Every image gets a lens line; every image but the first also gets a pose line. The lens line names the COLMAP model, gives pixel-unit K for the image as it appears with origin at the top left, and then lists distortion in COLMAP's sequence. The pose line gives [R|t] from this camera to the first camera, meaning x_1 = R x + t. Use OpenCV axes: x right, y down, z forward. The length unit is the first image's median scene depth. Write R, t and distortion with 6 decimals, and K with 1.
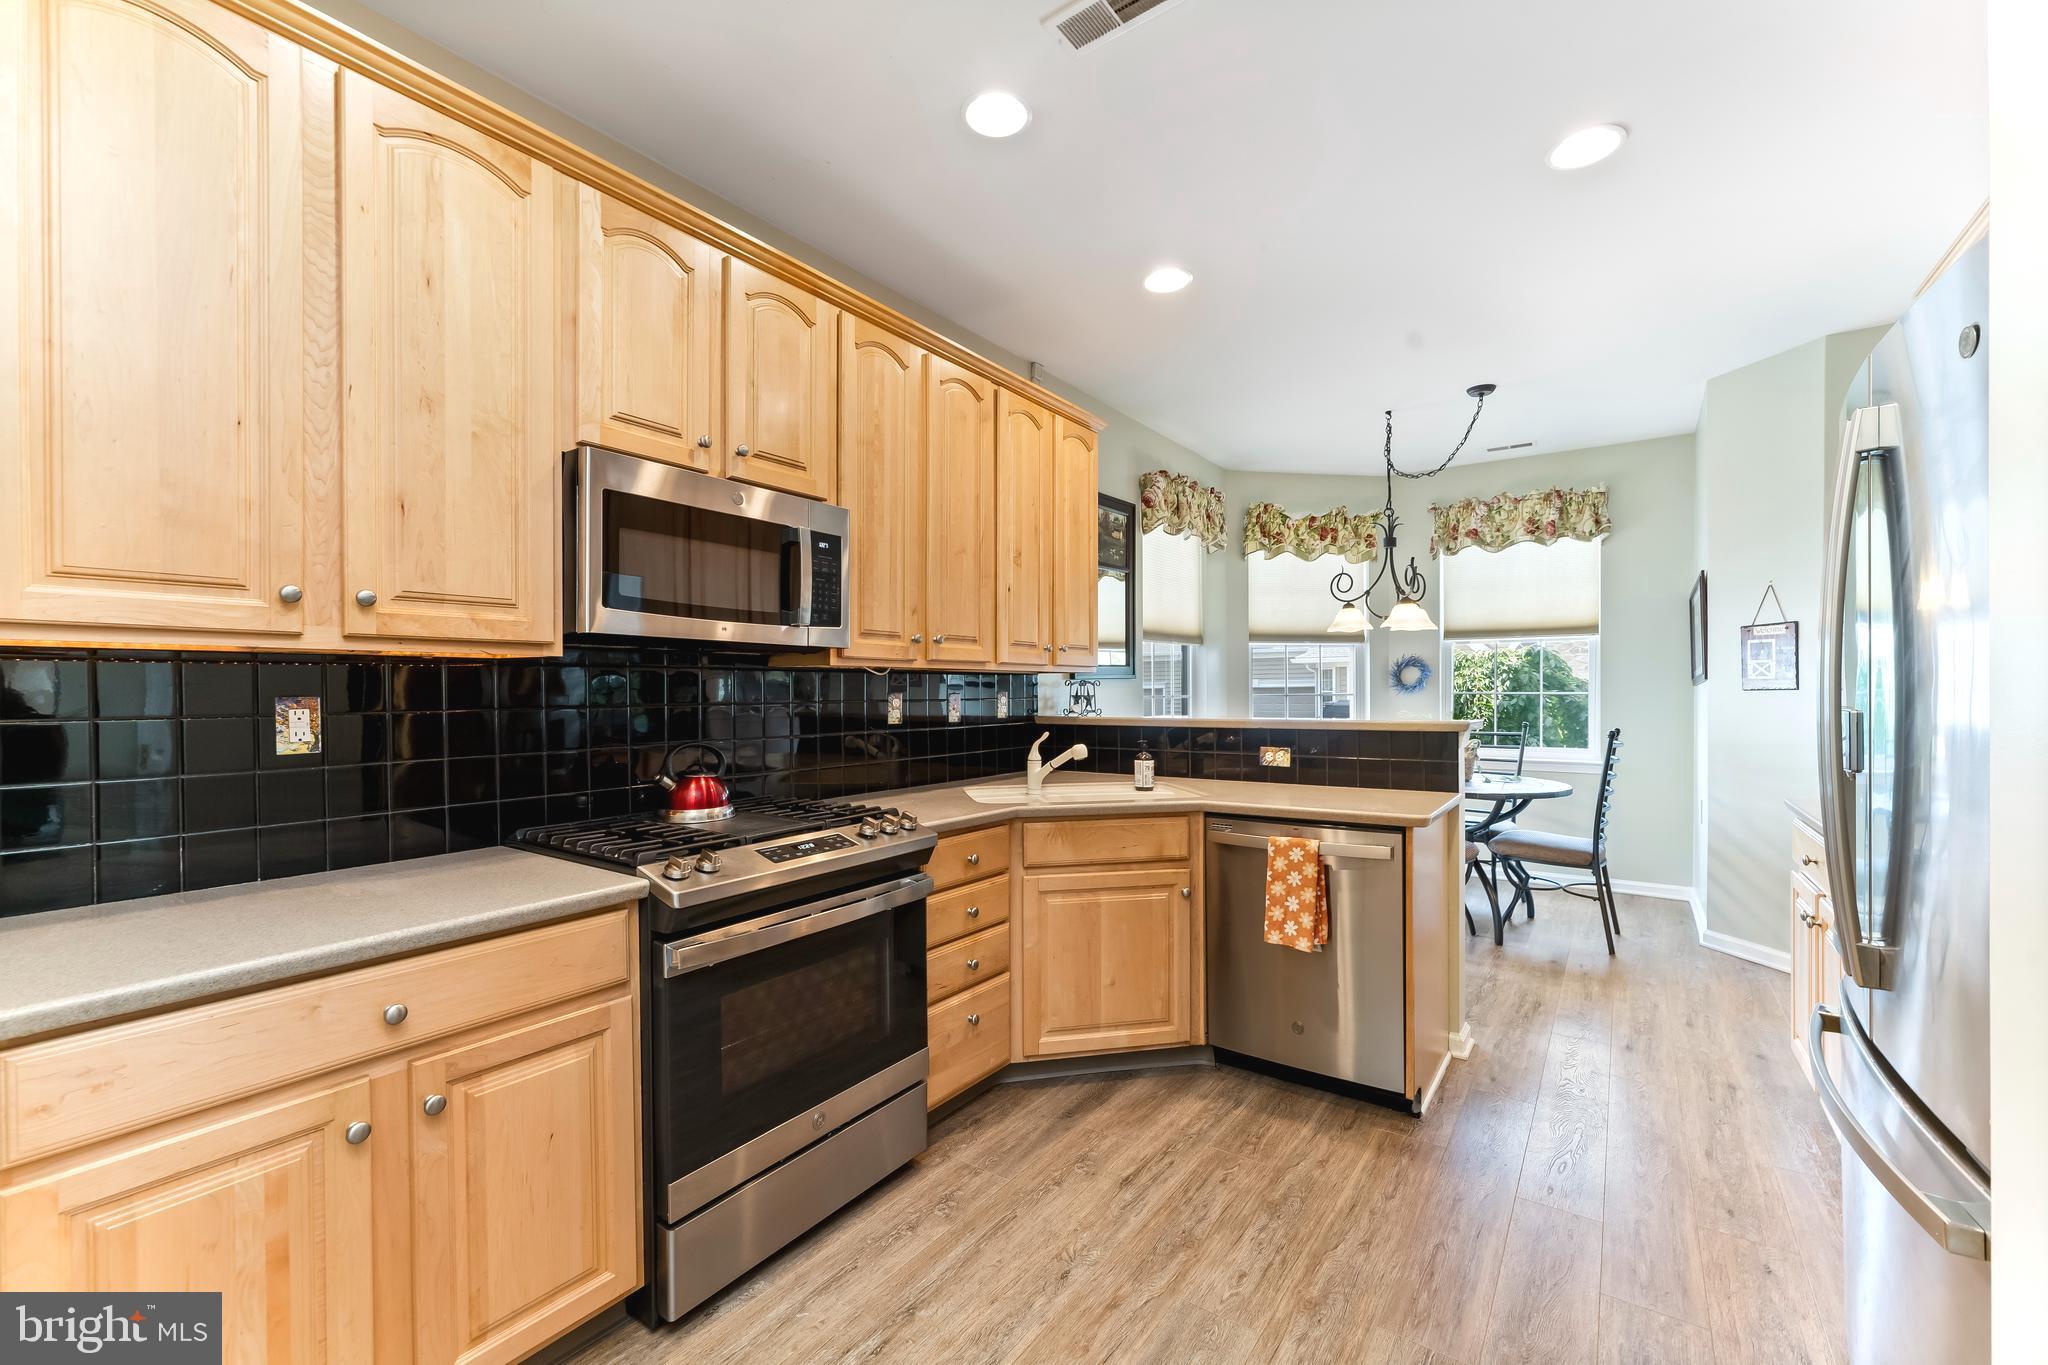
lens RADIAL K [[817.0, 0, 1031.2], [0, 817.0, 692.5], [0, 0, 1]] dist [0.002298, -0.000116]
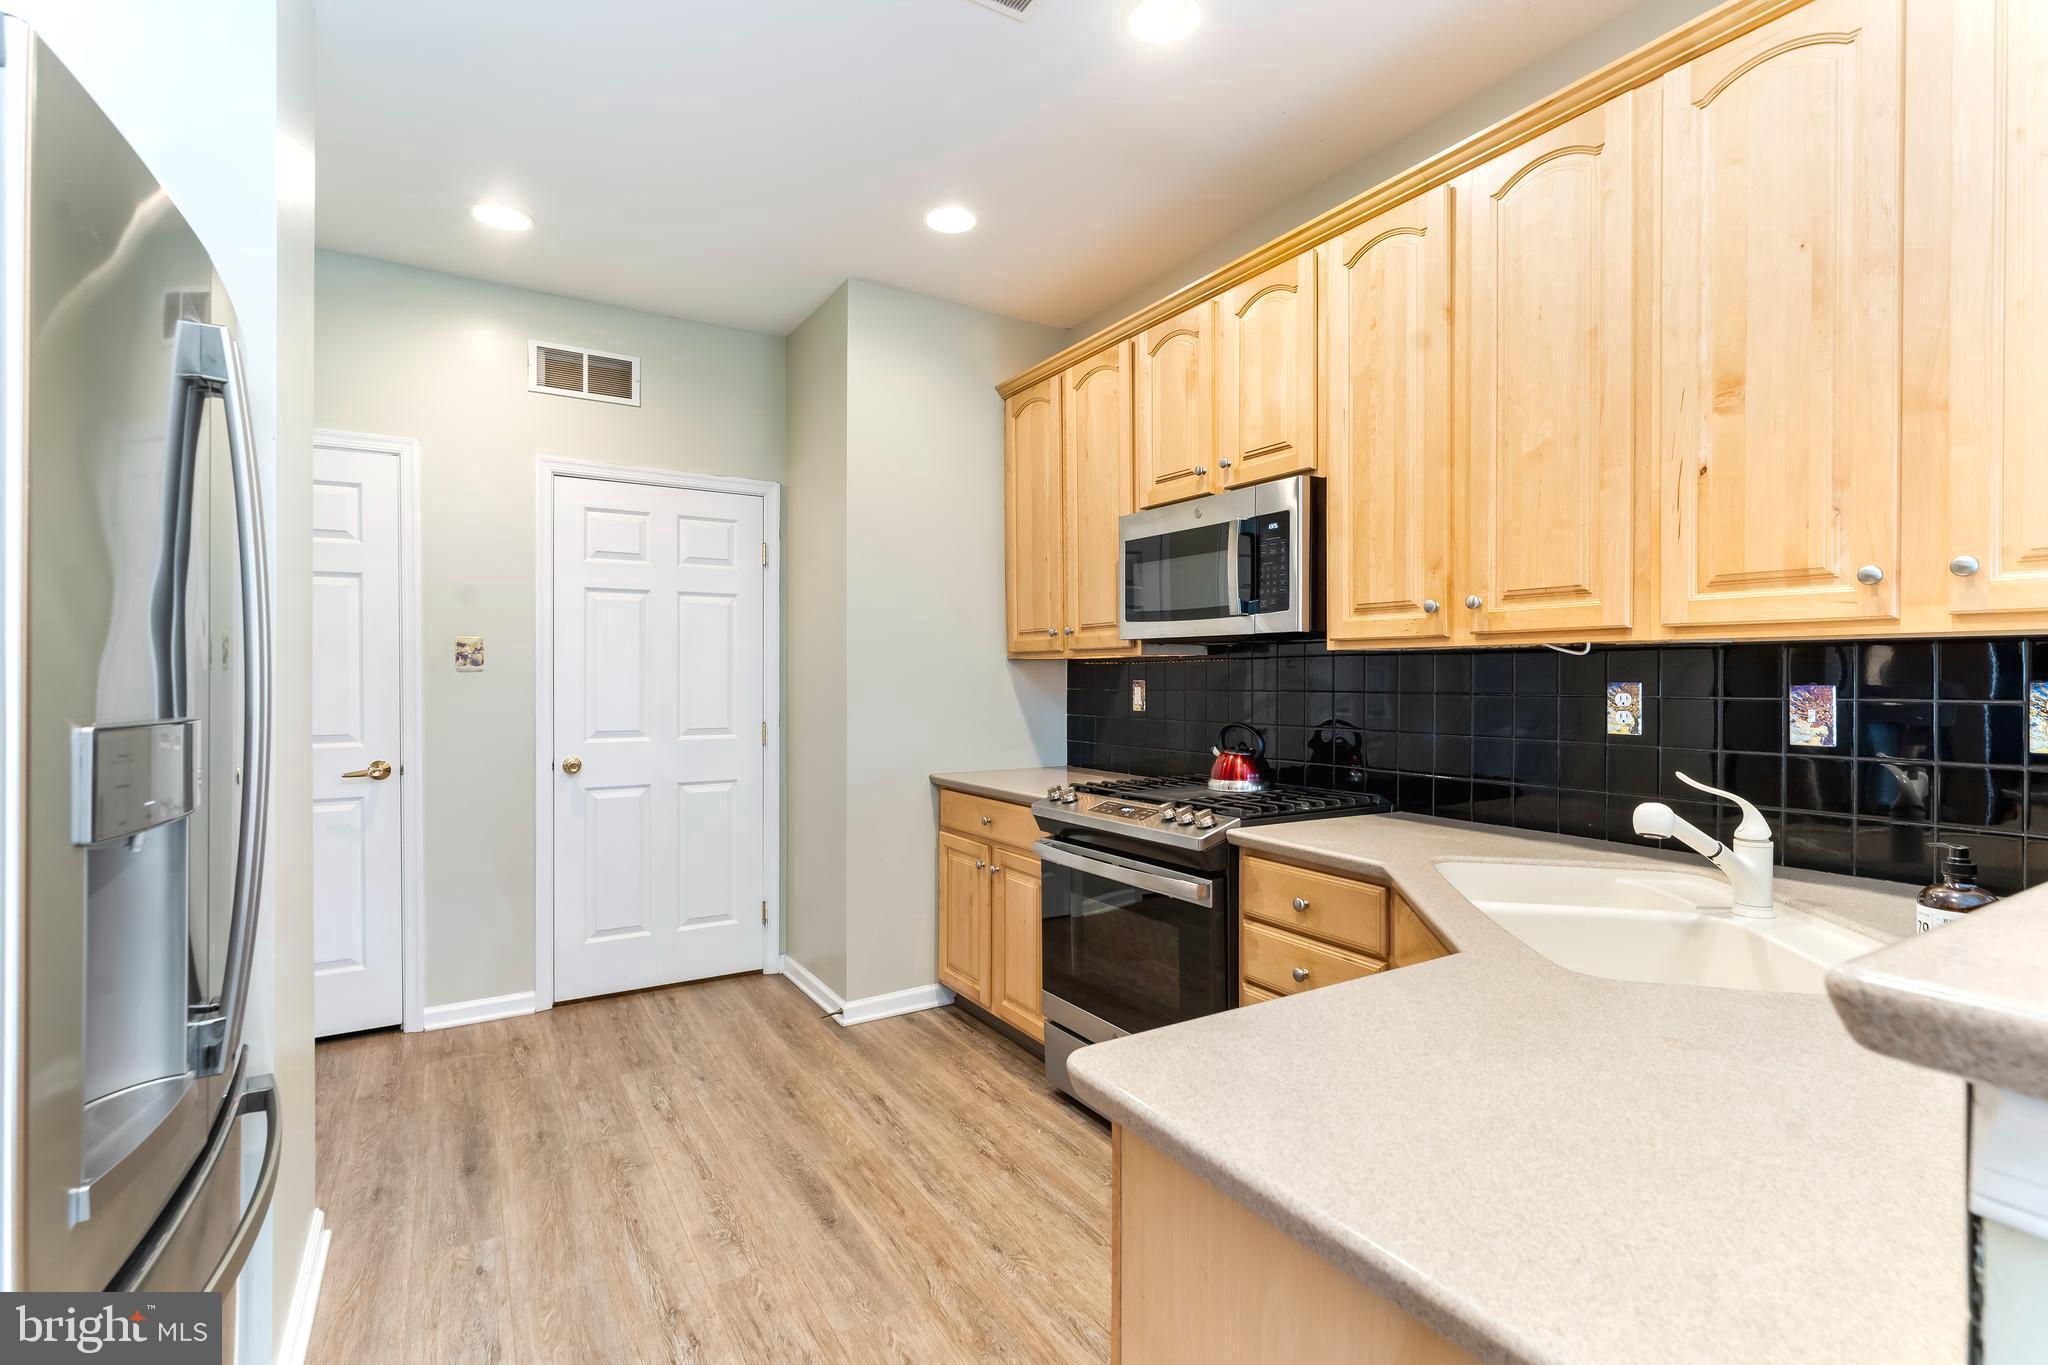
lens RADIAL K [[944.3, 0, 1021.3], [0, 944.3, 676.8], [0, 0, 1]] dist [0.001023, 0.000009]
pose [[-0.387766, 0.003800, -0.921750, 0.984269], [-0.002490, 0.999984, 0.005170, -0.010628], [0.921754, 0.004300, -0.387750, 1.305278]]
